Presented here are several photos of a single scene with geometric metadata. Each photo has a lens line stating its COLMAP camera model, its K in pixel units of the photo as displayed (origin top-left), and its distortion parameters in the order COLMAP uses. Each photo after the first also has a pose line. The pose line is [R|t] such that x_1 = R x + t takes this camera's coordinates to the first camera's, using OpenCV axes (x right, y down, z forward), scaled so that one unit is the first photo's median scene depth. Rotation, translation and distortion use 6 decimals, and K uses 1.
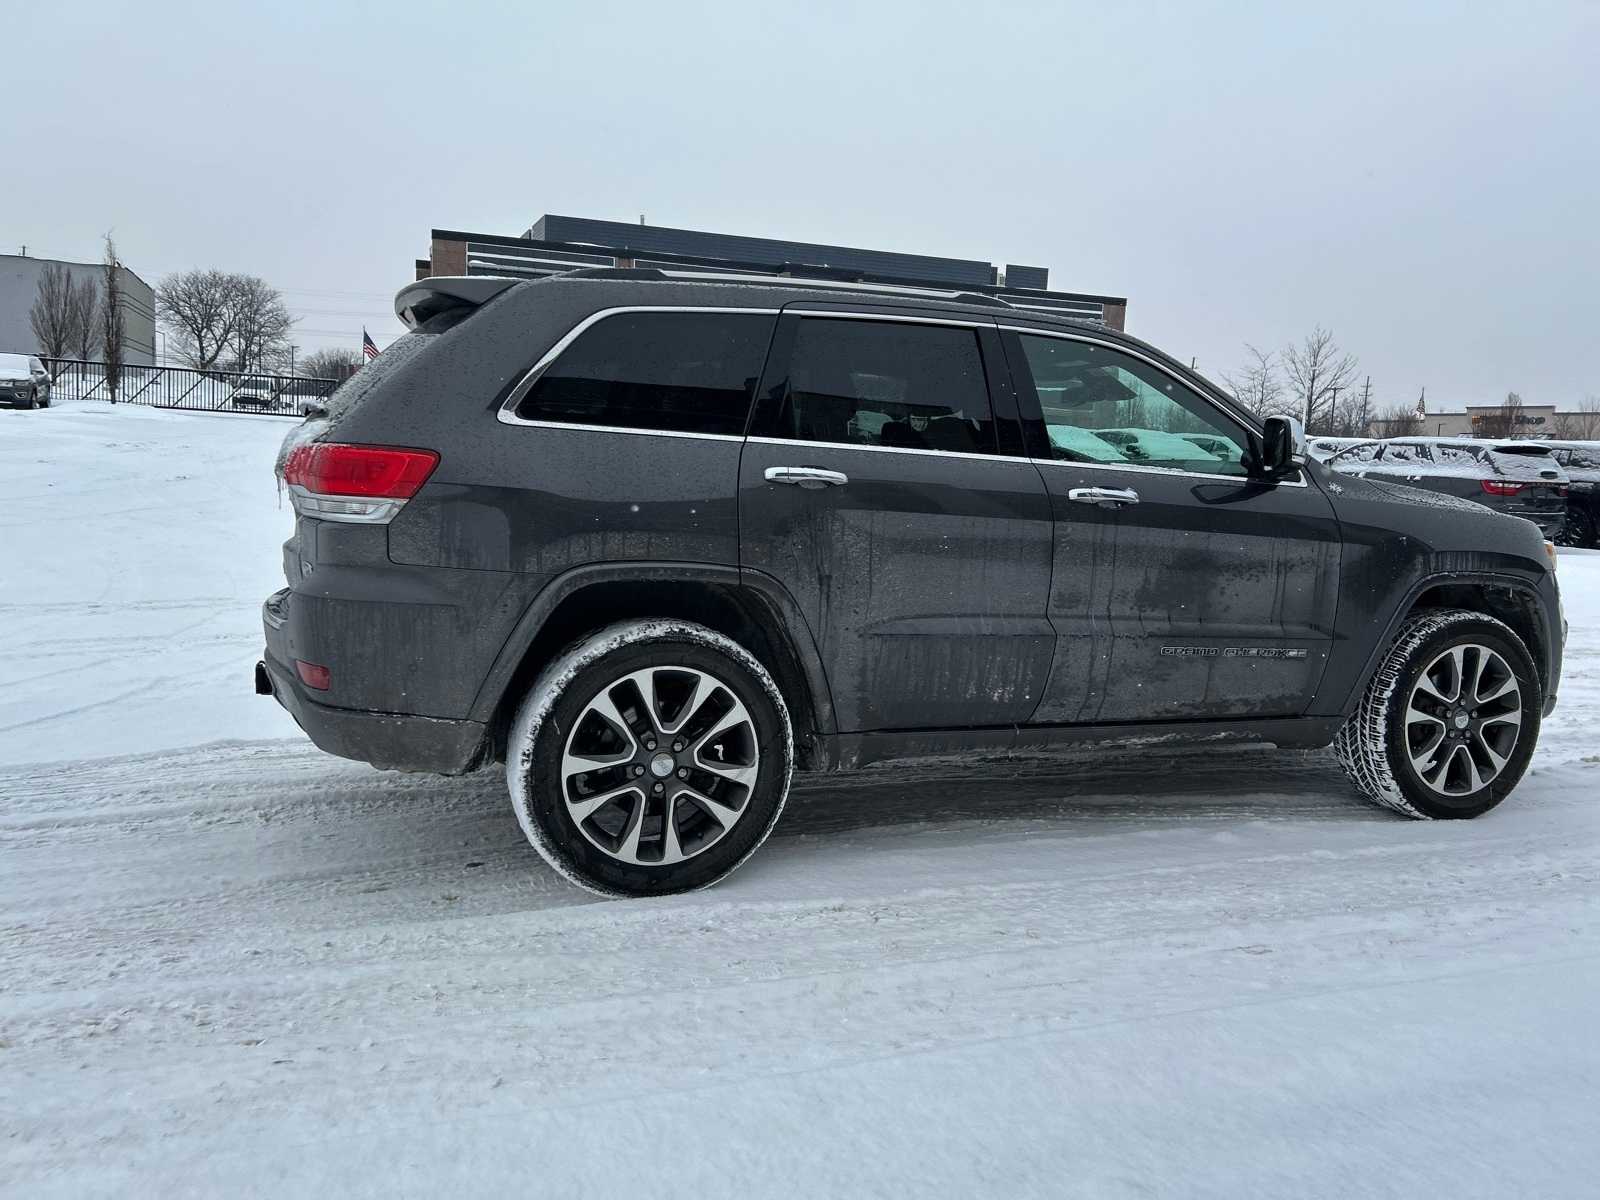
lens RADIAL K [[1184.5, 0, 825.5], [0, 1184.5, 551.1], [0, 0, 1]] dist [0.054943, -0.061330]
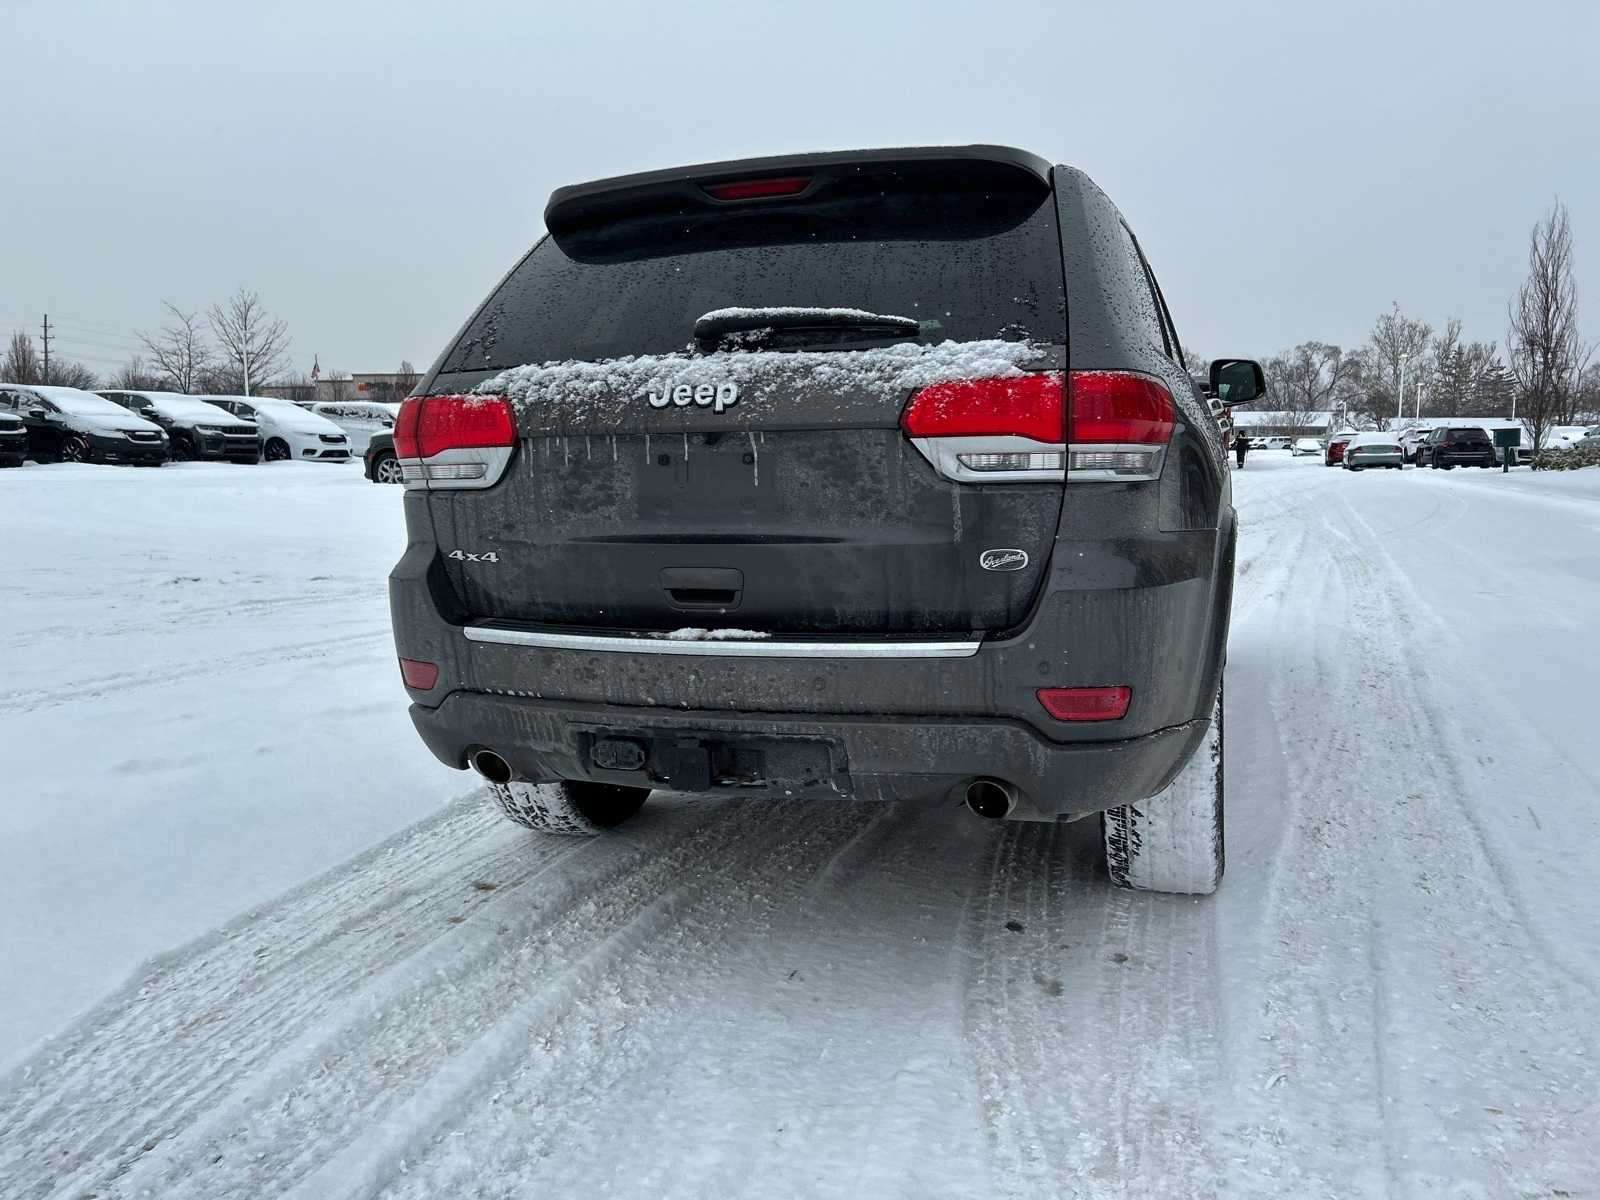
lens RADIAL K [[1184.5, 0, 822.0], [0, 1184.5, 557.9], [0, 0, 1]] dist [0.054943, -0.061330]
pose [[0.654334, -0.112682, 0.747763, -0.978178], [0.087868, 0.993467, 0.072818, -0.042397], [-0.751083, 0.018057, 0.659960, 0.616782]]
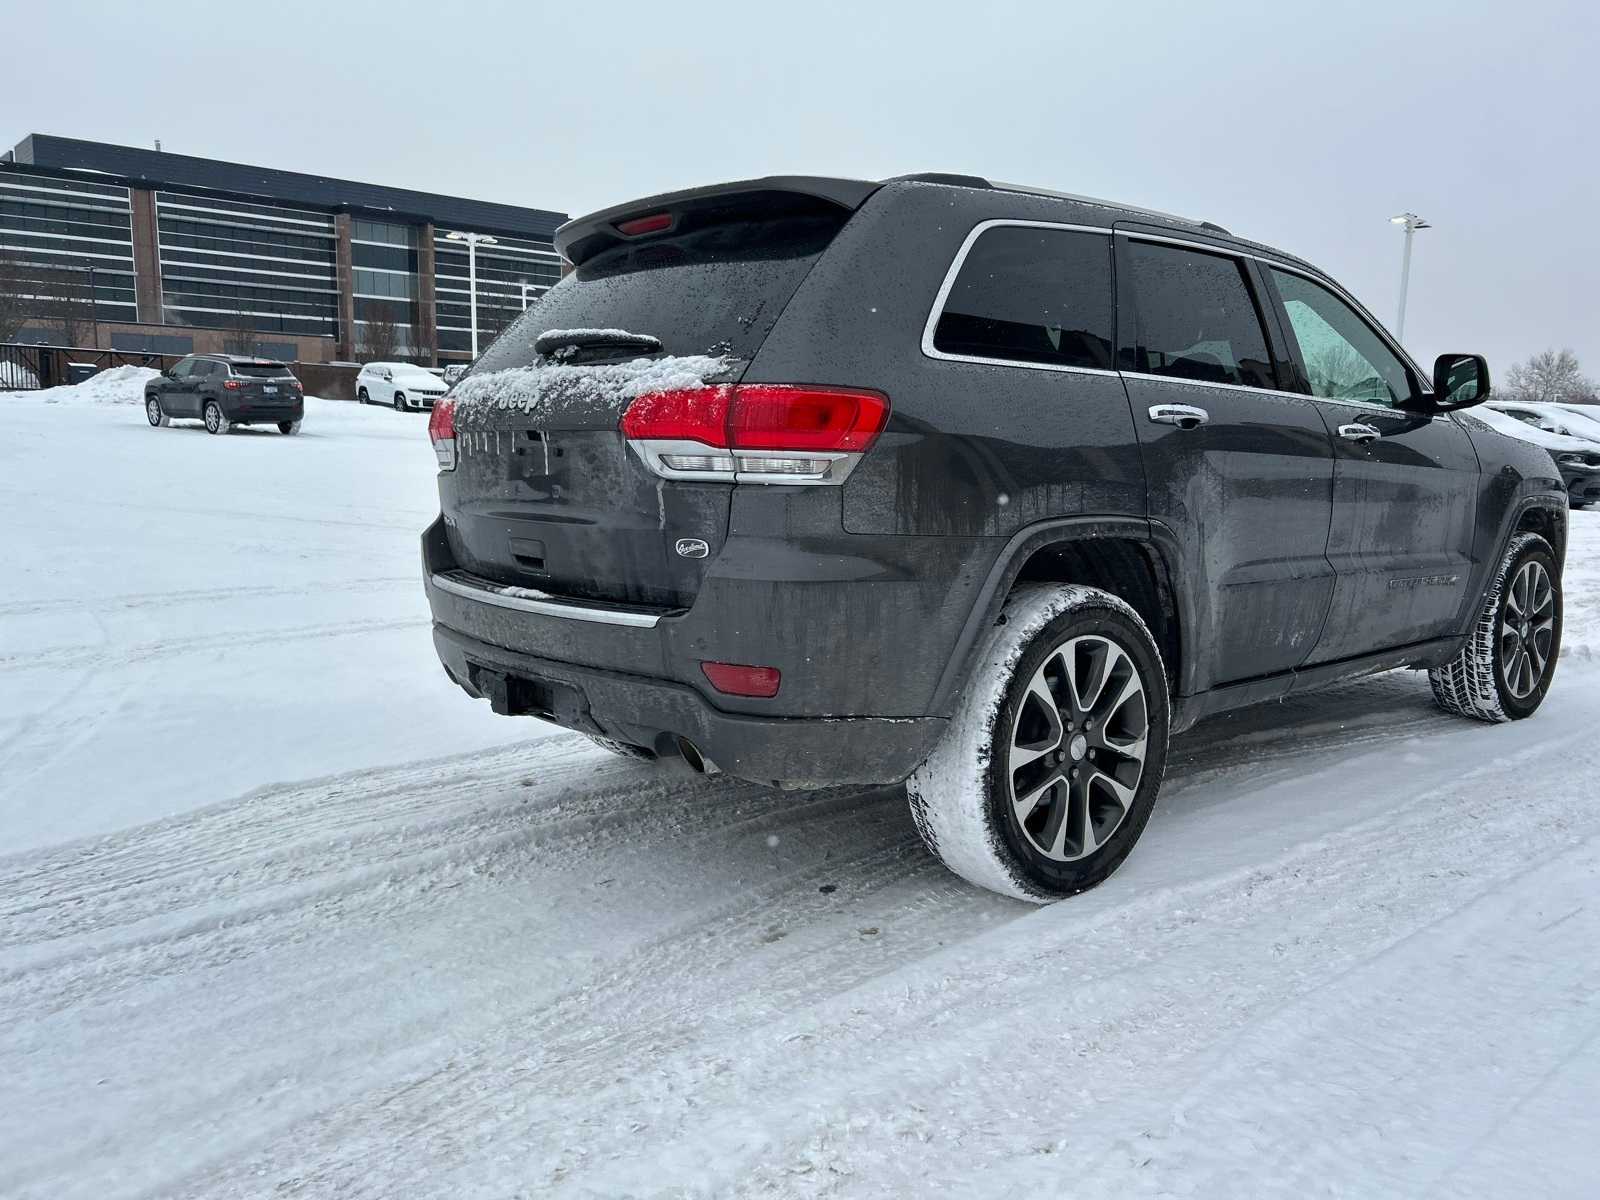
lens RADIAL K [[1184.5, 0, 826.2], [0, 1184.5, 584.5], [0, 0, 1]] dist [0.054943, -0.061330]
pose [[0.940082, -0.066400, 0.334421, -0.594564], [0.045574, 0.996523, 0.069749, -0.010280], [-0.337889, -0.050329, 0.939839, 0.237099]]
